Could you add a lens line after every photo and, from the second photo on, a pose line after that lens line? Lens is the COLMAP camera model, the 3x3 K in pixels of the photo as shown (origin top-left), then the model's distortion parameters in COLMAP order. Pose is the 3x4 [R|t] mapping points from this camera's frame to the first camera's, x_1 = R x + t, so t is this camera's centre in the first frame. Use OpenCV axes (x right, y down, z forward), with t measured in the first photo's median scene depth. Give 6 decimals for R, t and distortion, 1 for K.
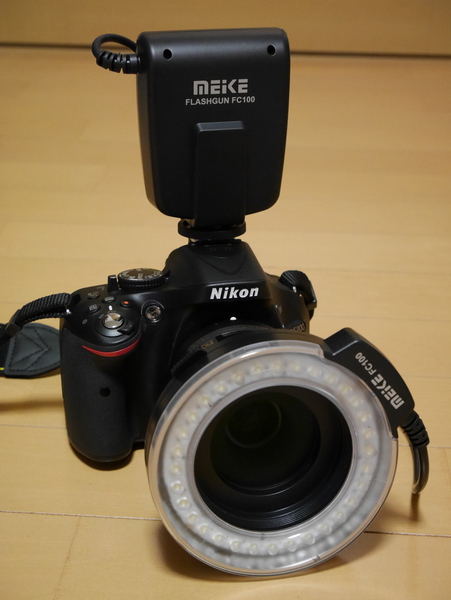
lens RADIAL K [[1126.4, 0, 225.5], [0, 1126.4, 300.0], [0, 0, 1]] dist [0.210881, -0.038919]
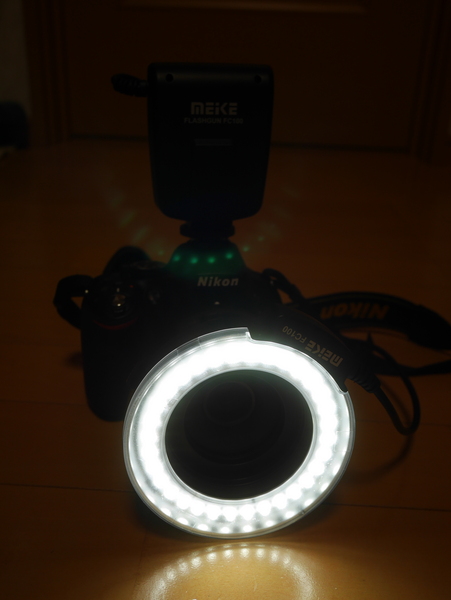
lens RADIAL K [[626.1, 0, 225.5], [0, 626.1, 300.0], [0, 0, 1]] dist [-0.004969, -0.000623]
pose [[0.998826, 0.043081, -0.022133, 0.030841], [-0.042712, 0.998945, 0.016861, 0.001458], [0.022836, -0.015896, 0.999613, 0.340159]]
